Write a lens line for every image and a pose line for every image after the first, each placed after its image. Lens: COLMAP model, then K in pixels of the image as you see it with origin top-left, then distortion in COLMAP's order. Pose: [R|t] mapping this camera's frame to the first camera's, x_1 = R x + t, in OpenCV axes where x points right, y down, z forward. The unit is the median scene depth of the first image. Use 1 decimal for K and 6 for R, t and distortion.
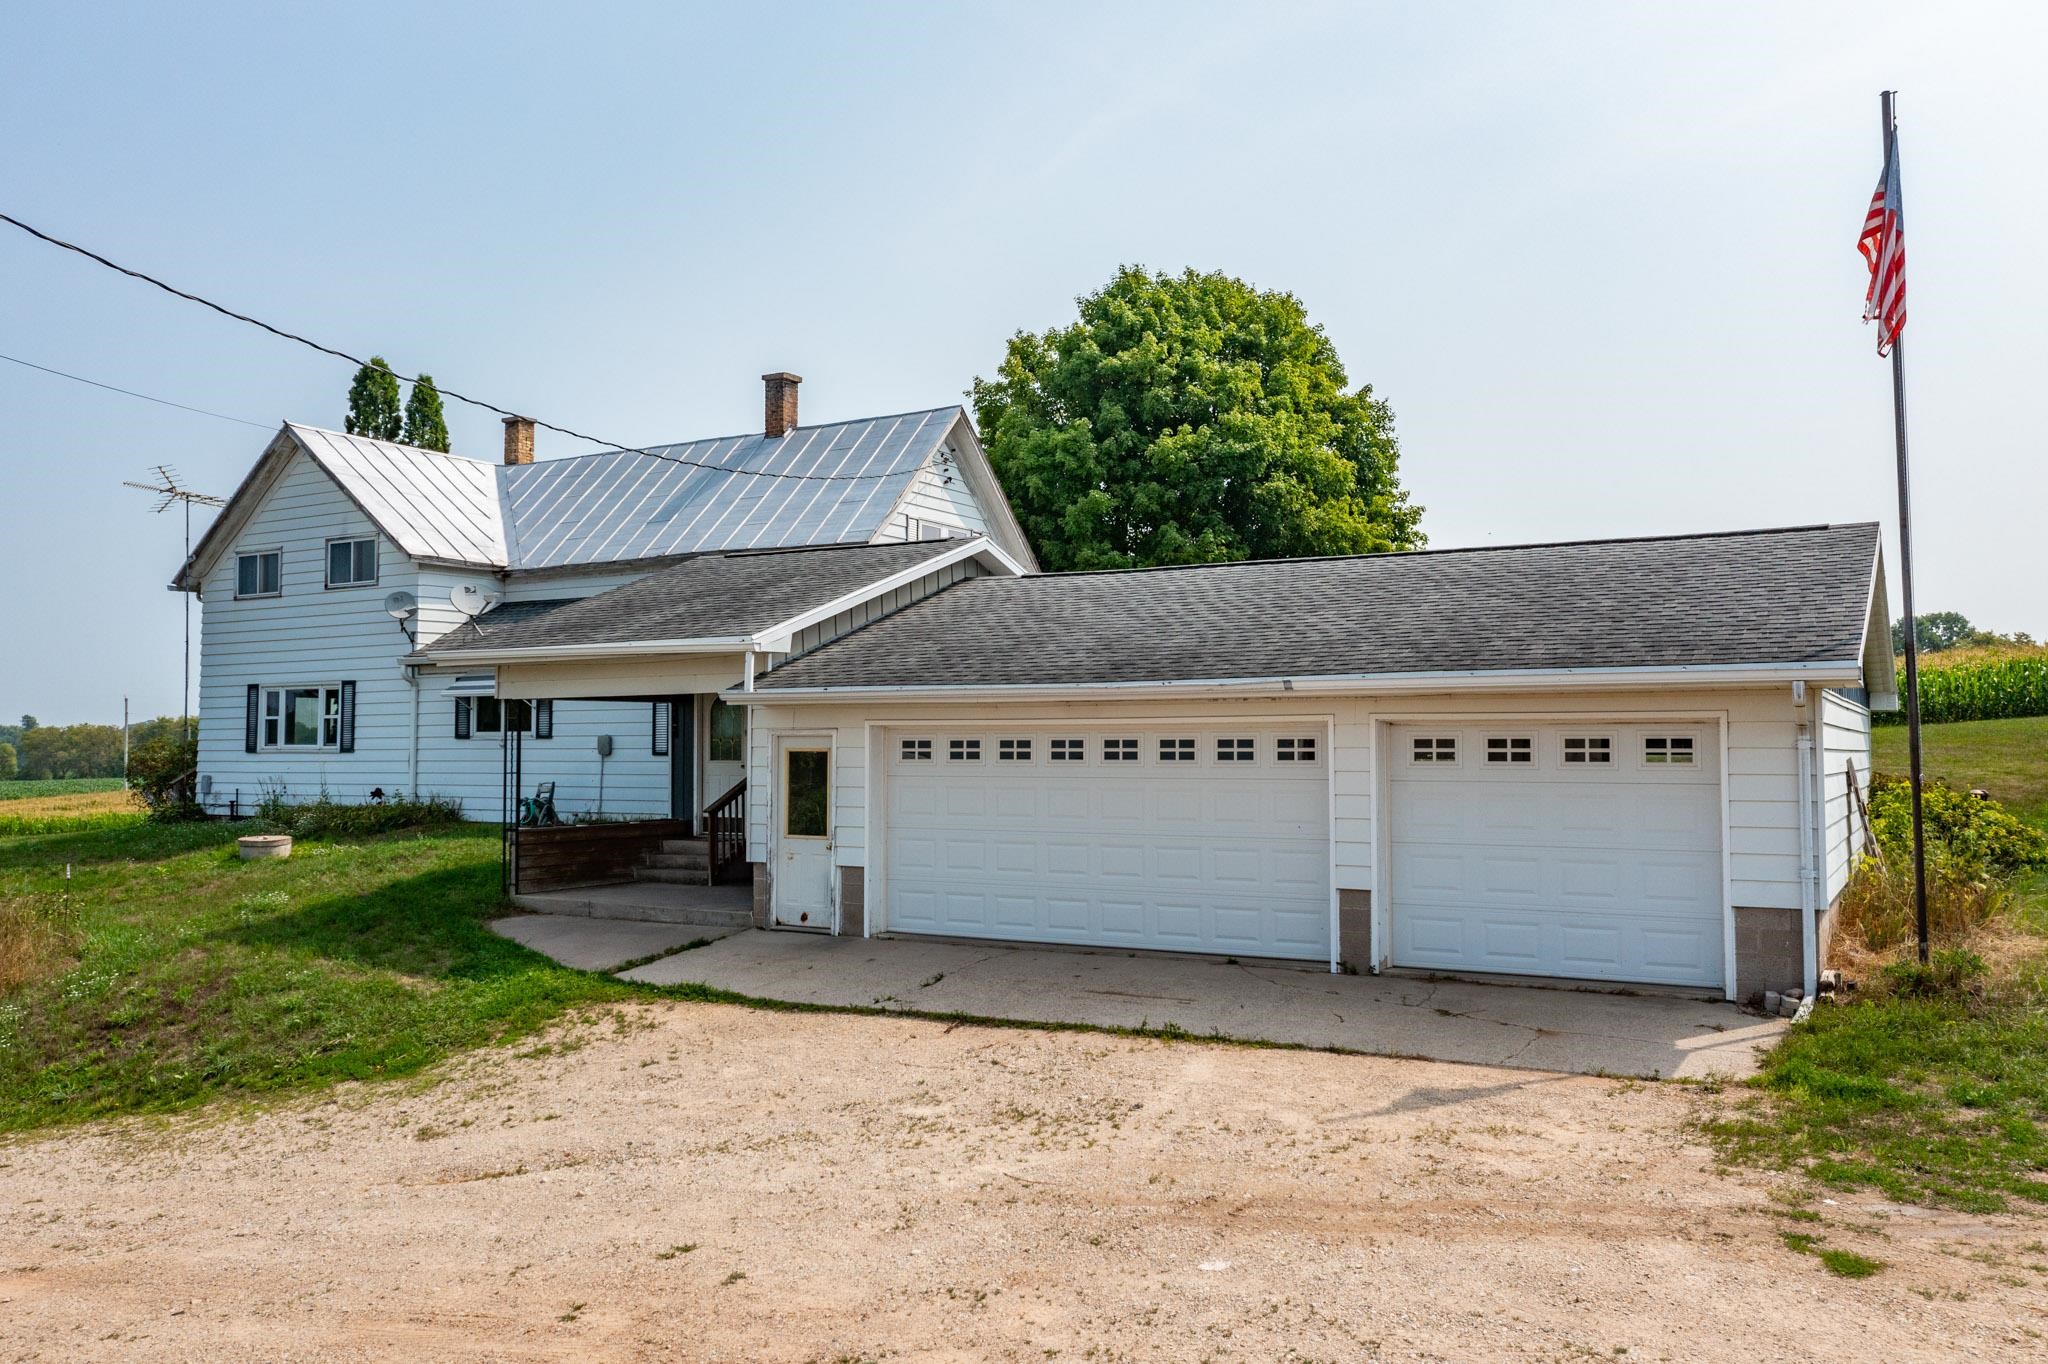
lens RADIAL K [[1631.6, 0, 1023.9], [0, 1631.6, 678.8], [0, 0, 1]] dist [-0.020568, 0.002980]
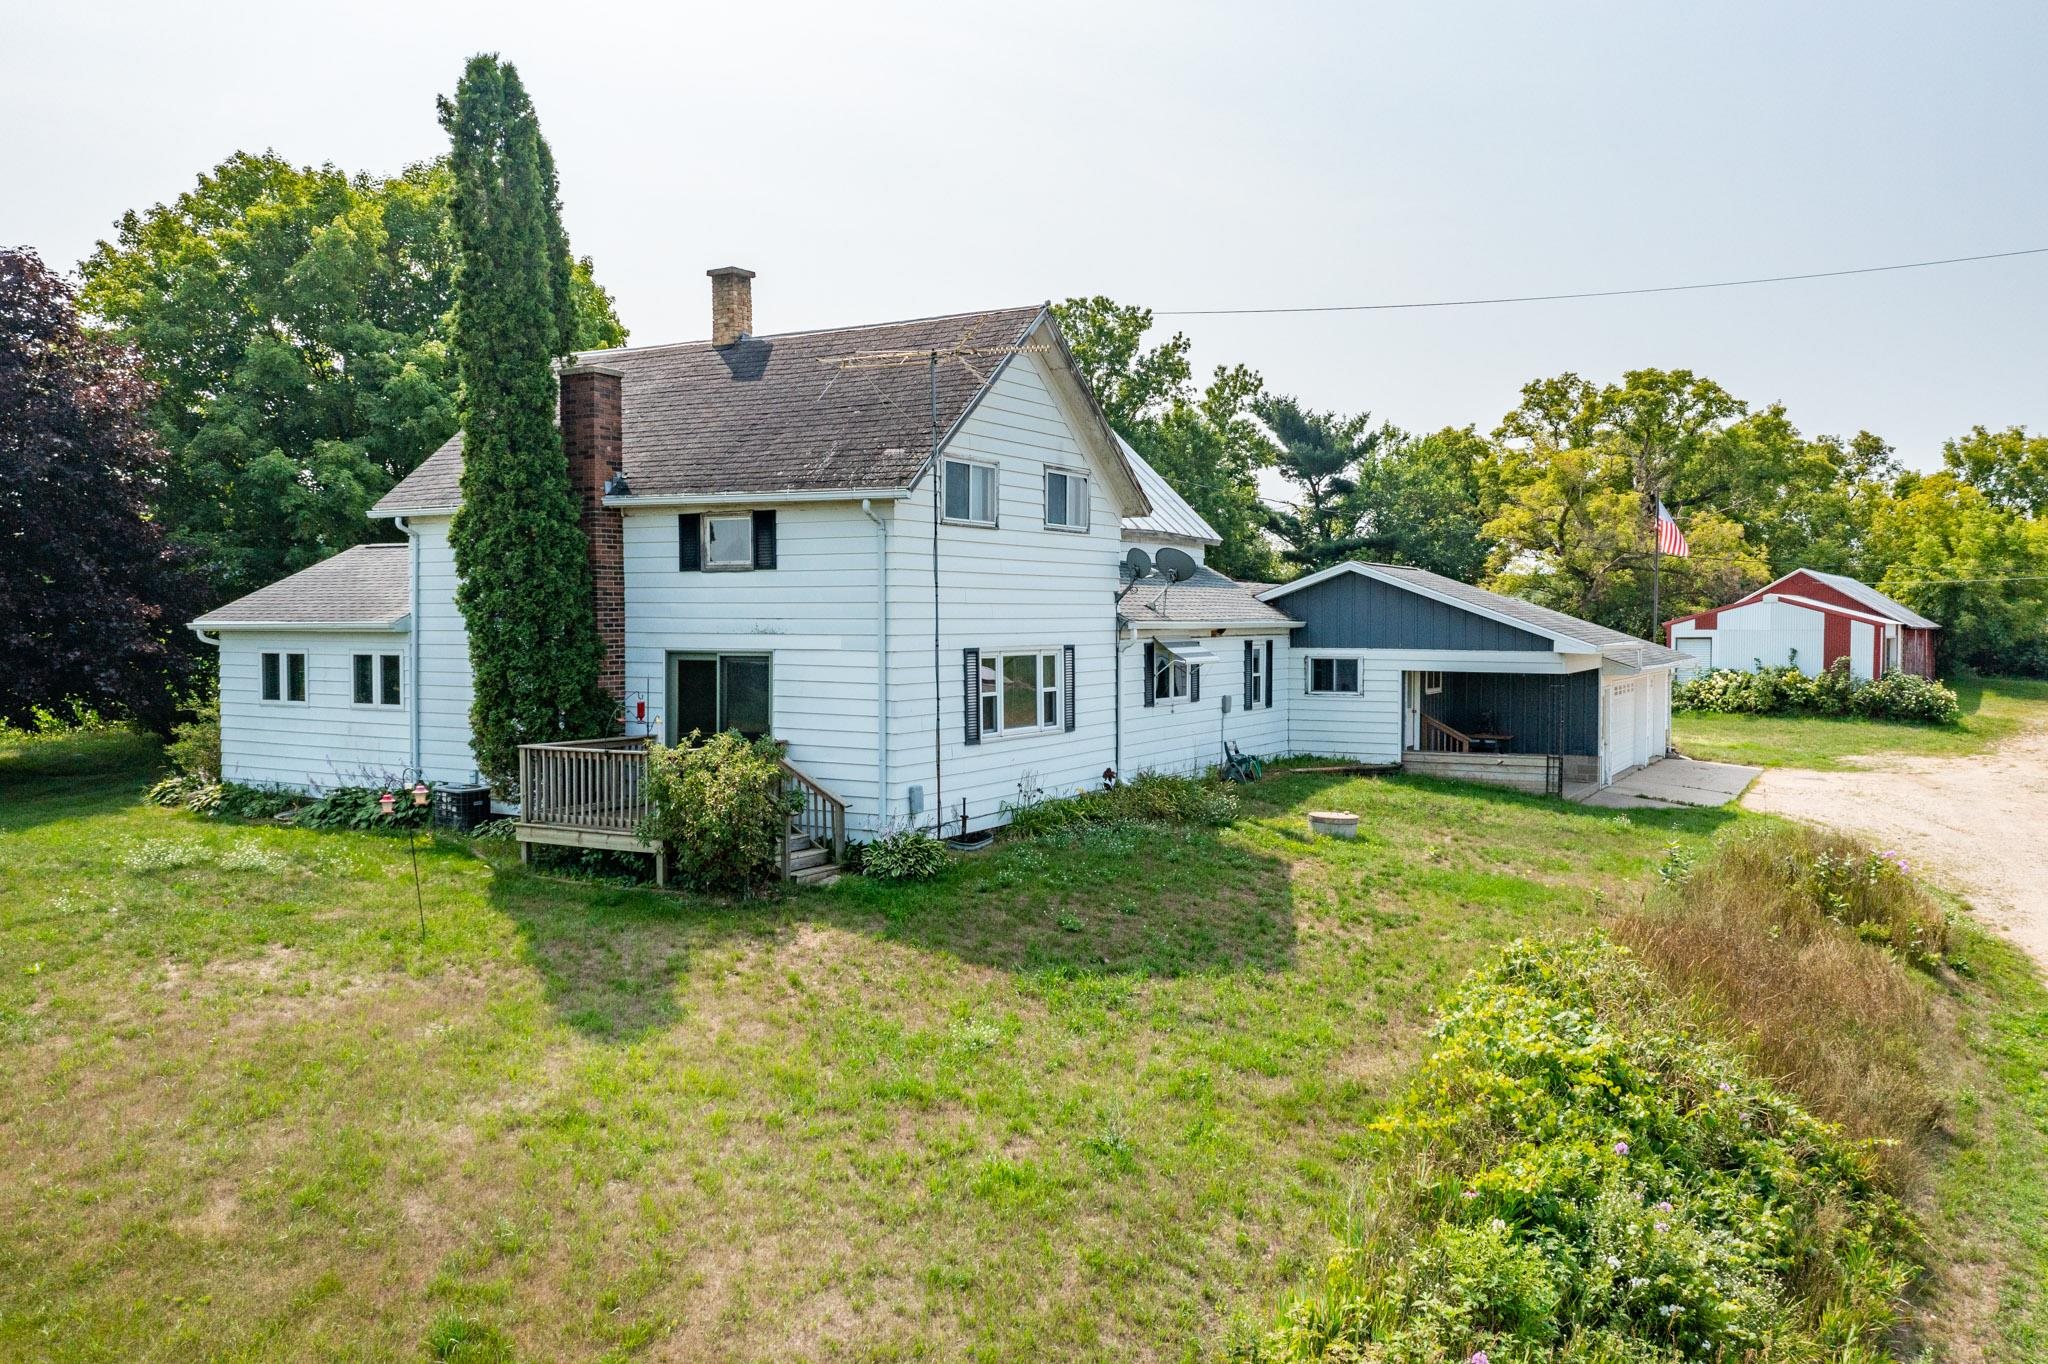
lens RADIAL K [[1631.6, 0, 1023.9], [0, 1631.6, 681.8], [0, 0, 1]] dist [-0.020568, 0.002980]
pose [[-0.067148, -0.040540, 0.996919, -1.209384], [-0.045041, 0.998279, 0.037562, -0.009884], [-0.996726, -0.042380, -0.068859, 1.047558]]
